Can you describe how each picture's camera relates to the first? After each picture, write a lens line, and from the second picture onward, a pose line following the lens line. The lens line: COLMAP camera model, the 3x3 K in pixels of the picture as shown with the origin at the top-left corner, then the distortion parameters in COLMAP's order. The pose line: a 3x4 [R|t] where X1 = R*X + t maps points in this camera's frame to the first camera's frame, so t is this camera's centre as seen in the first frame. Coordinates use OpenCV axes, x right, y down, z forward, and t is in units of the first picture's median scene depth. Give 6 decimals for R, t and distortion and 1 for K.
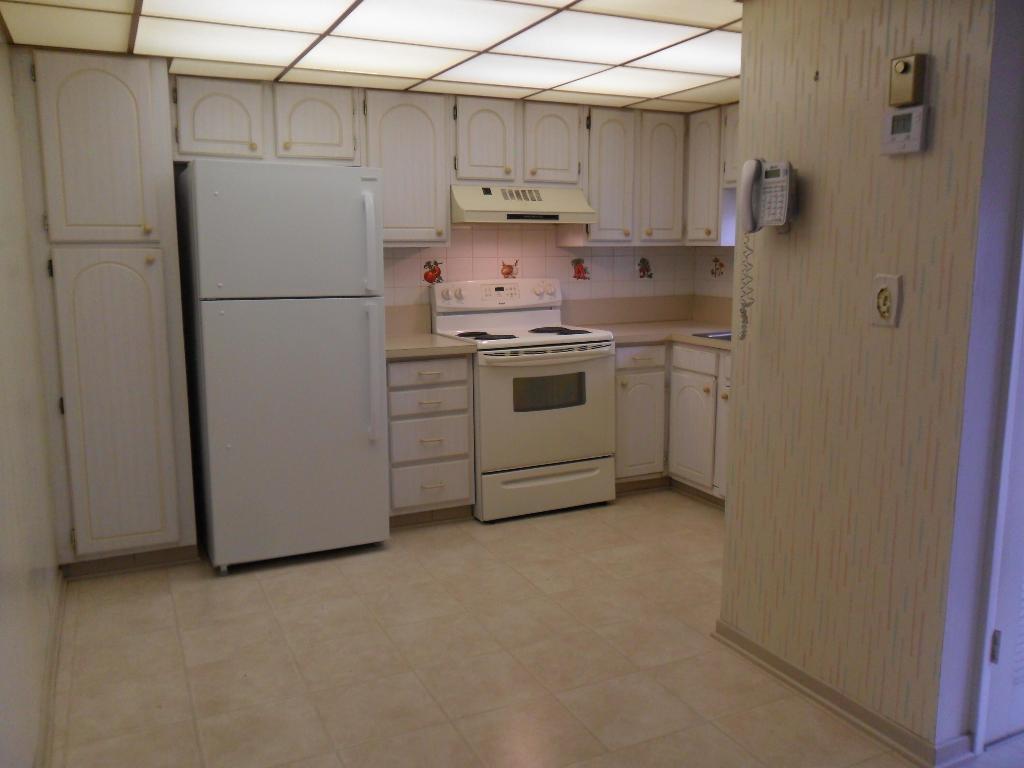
lens RADIAL K [[830.8, 0, 513.4], [0, 830.8, 380.5], [0, 0, 1]] dist [-0.039464, 0.027694]
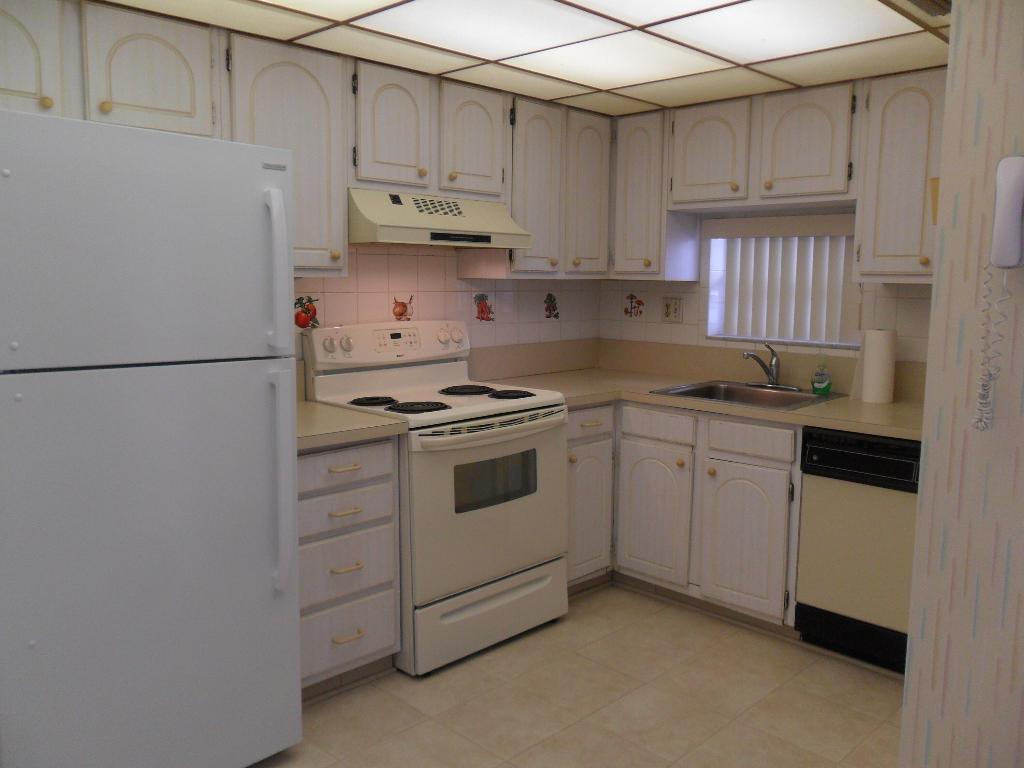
lens RADIAL K [[830.8, 0, 510.2], [0, 830.8, 379.8], [0, 0, 1]] dist [-0.039464, 0.027694]
pose [[0.943447, -0.026520, 0.330460, -0.175070], [0.038085, 0.998866, -0.028570, -0.050702], [-0.329328, 0.039540, 0.943387, 0.305078]]
